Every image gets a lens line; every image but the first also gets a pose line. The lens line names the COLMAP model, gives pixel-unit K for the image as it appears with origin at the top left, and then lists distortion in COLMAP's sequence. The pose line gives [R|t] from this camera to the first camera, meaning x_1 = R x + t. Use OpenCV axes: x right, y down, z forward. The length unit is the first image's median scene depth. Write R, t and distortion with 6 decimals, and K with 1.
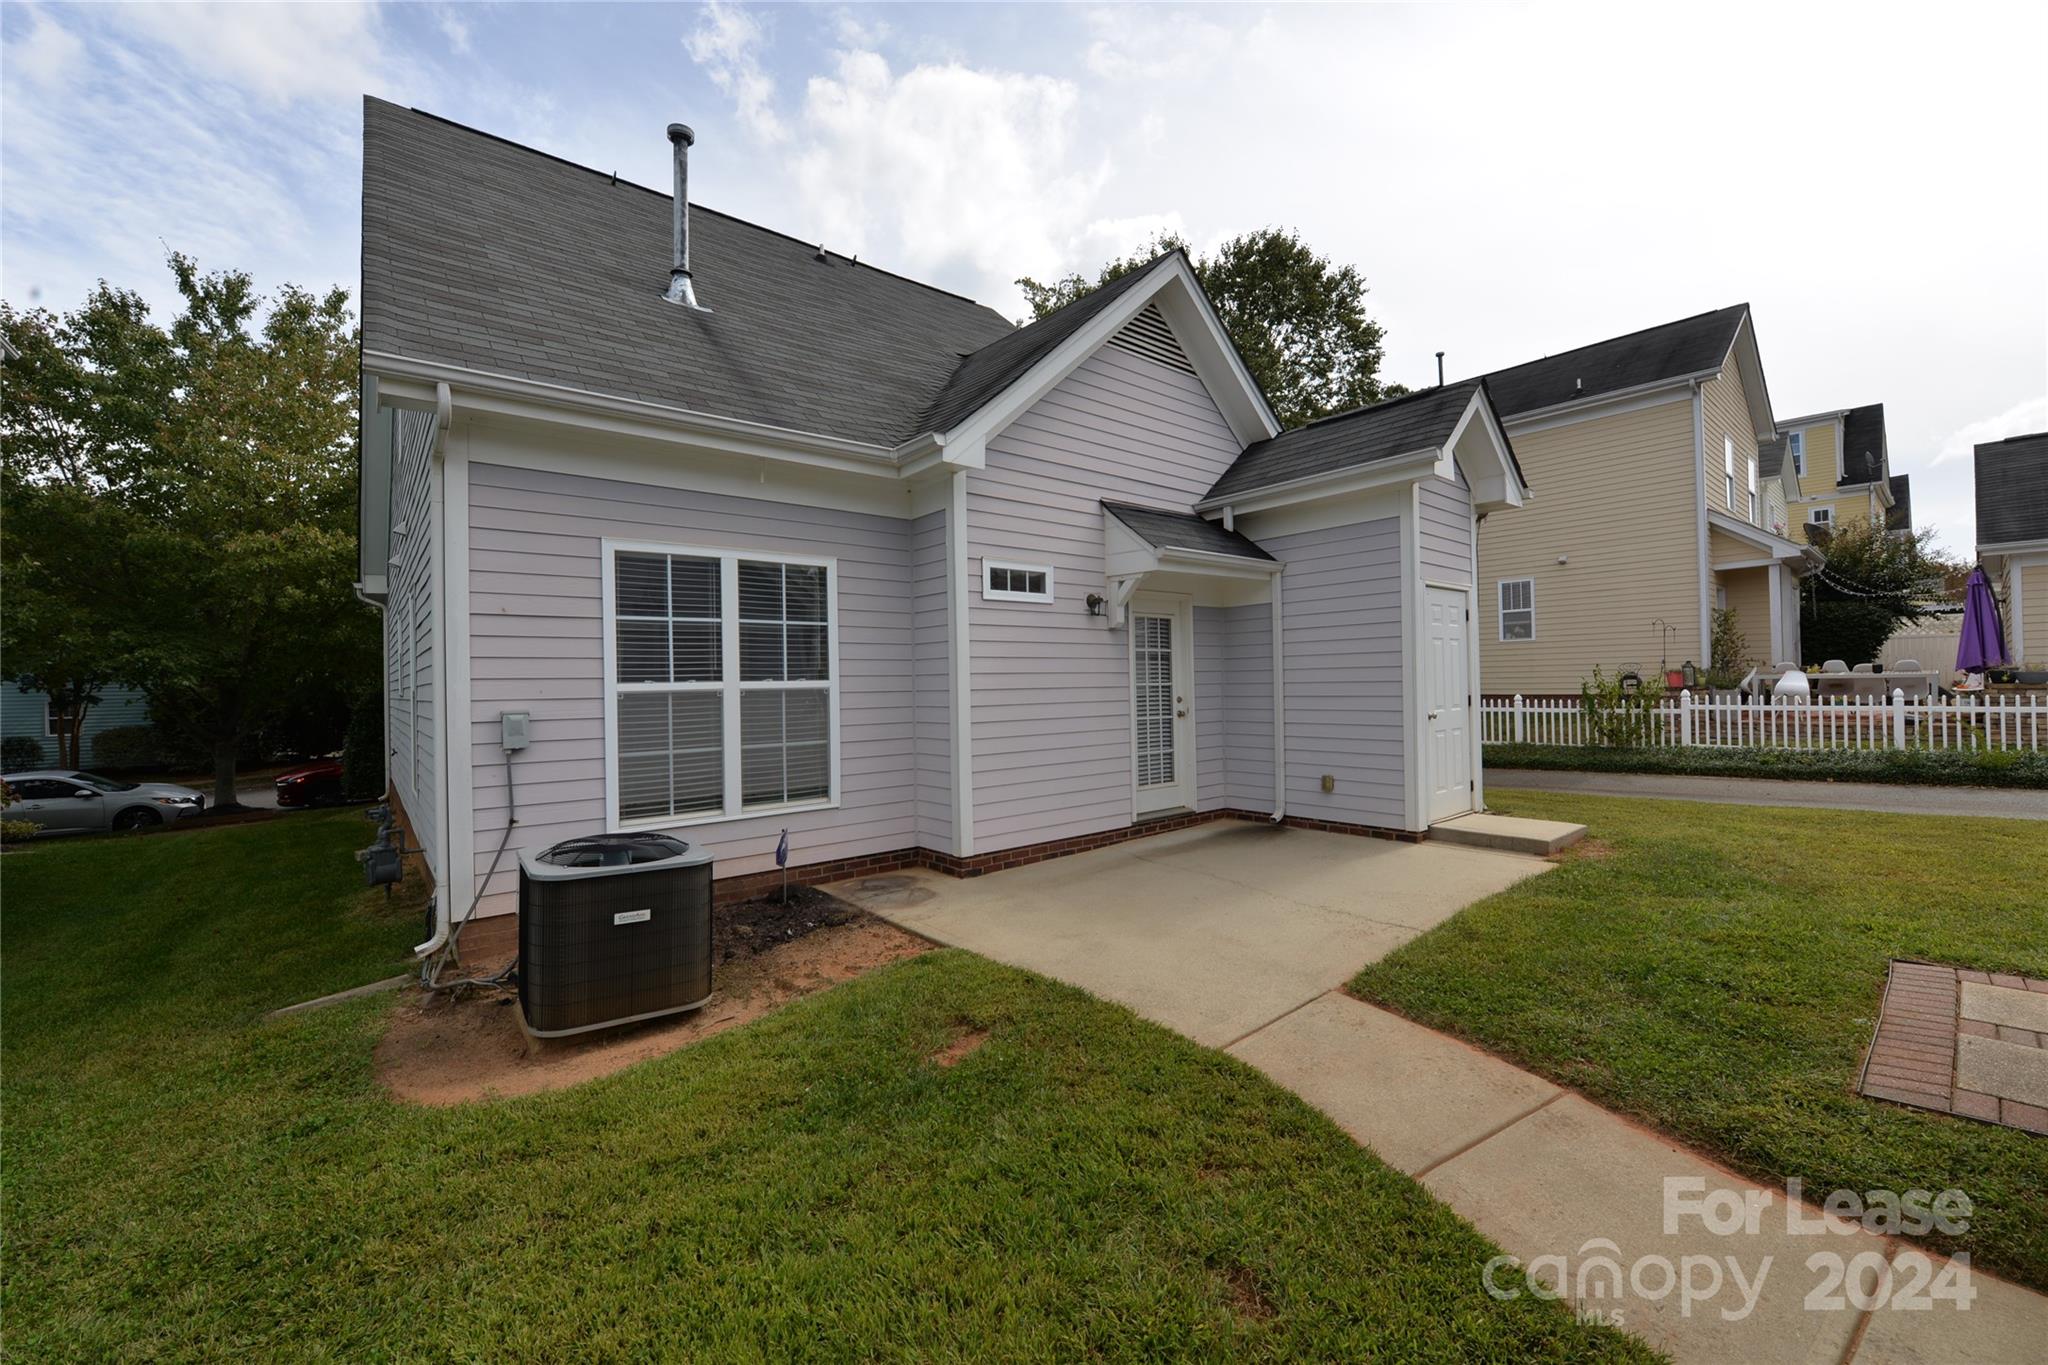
lens RADIAL K [[804.6, 0, 1024.2], [0, 804.6, 680.5], [0, 0, 1]] dist [-0.014220, -0.000082]
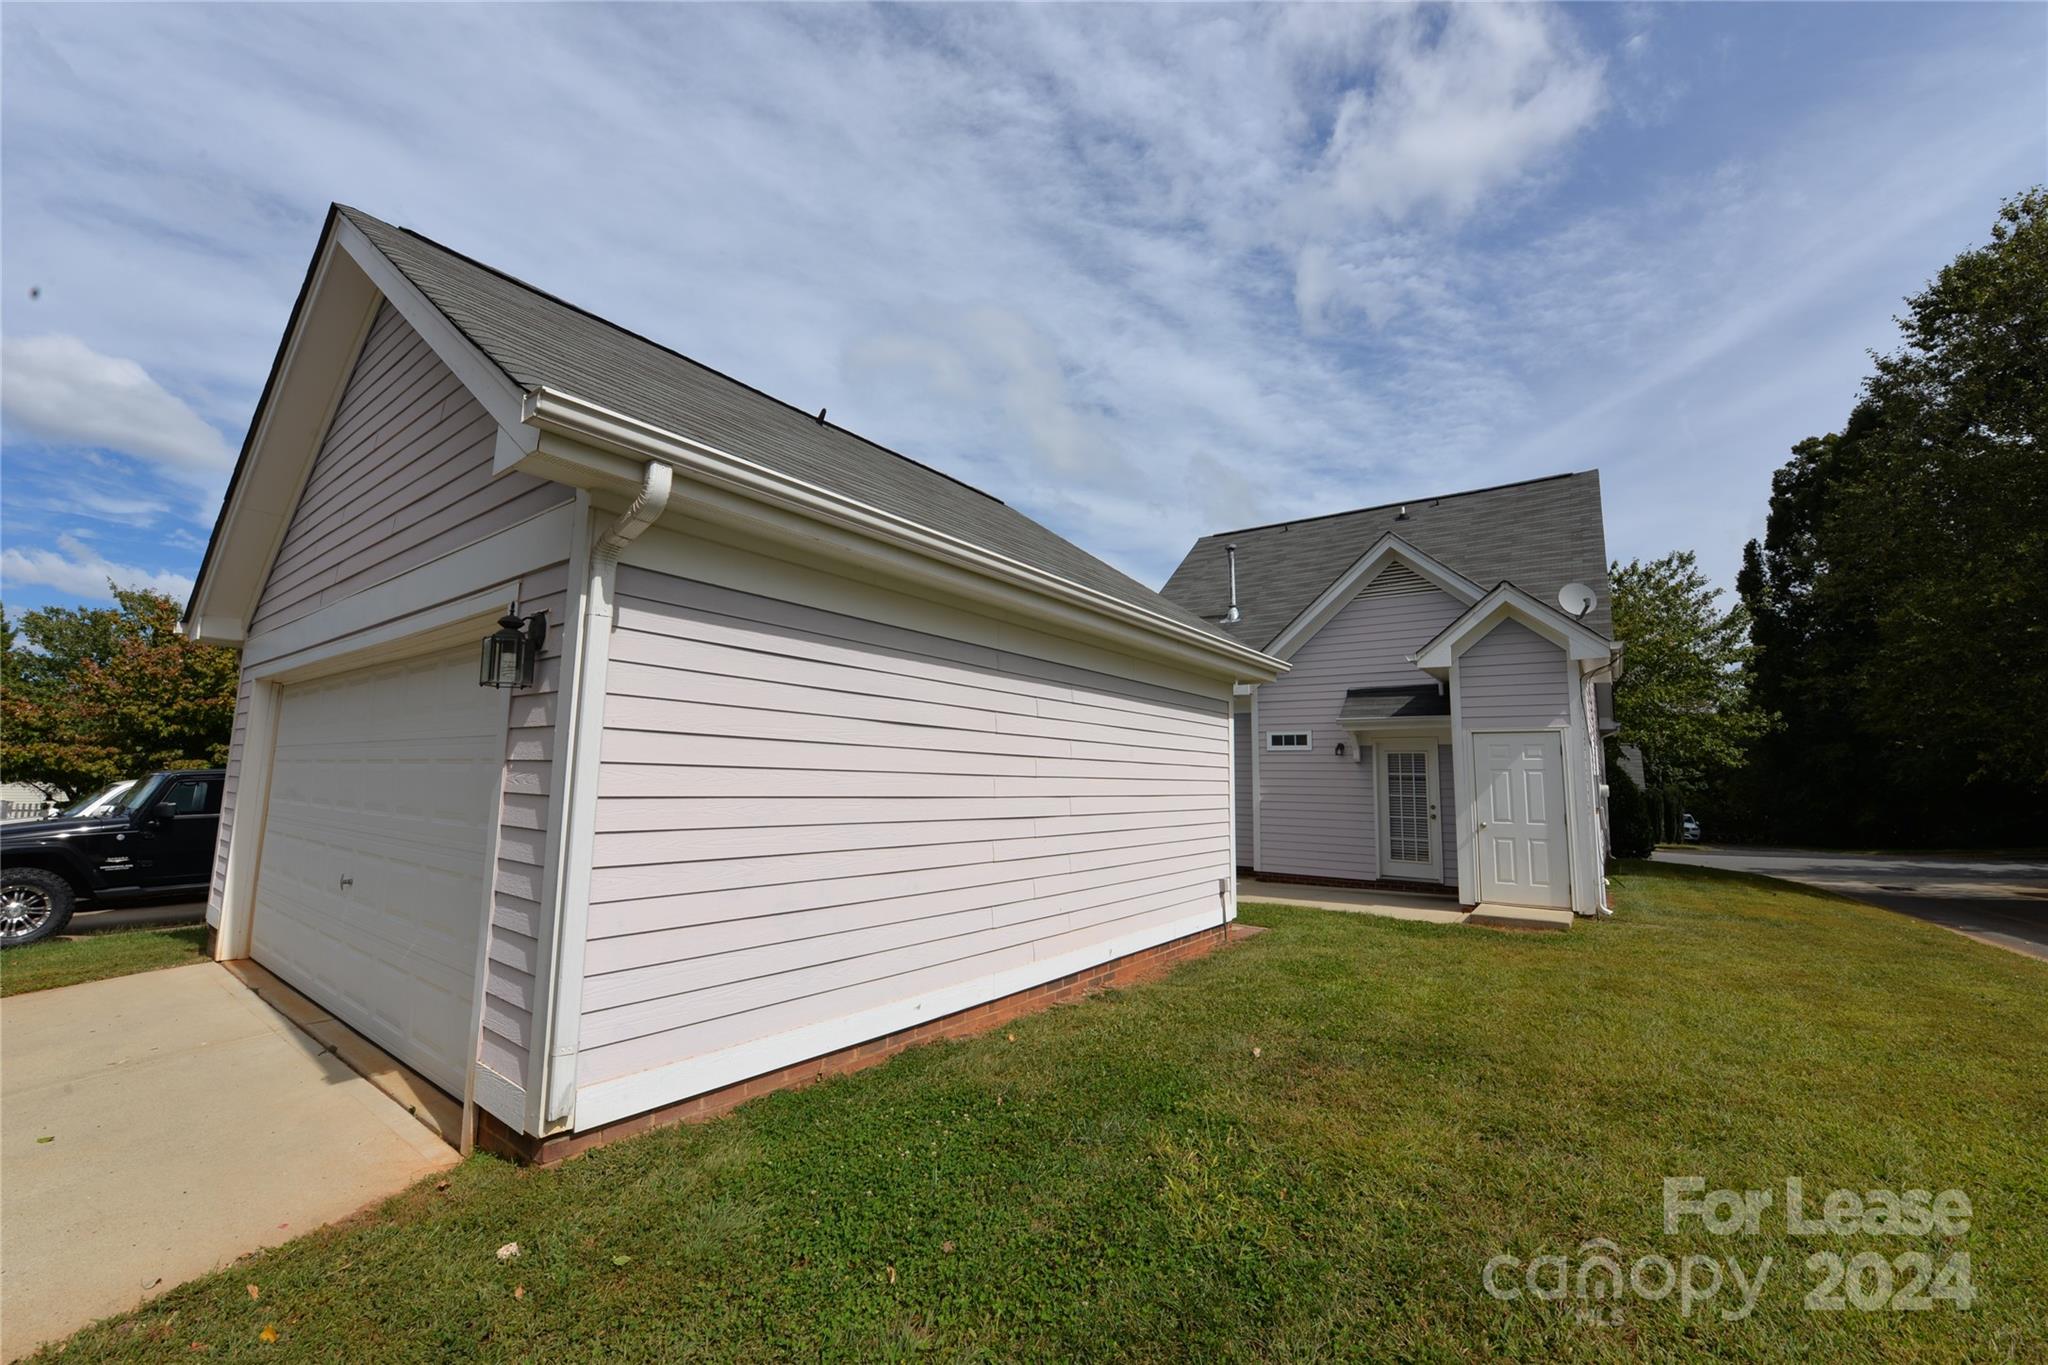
lens RADIAL K [[804.6, 0, 1022.9], [0, 804.6, 683.8], [0, 0, 1]] dist [-0.014220, -0.000082]
pose [[0.229368, -0.096215, -0.968573, 1.690382], [-0.019113, 0.994465, -0.103313, -0.040534], [0.973152, 0.042209, 0.226259, -0.106247]]
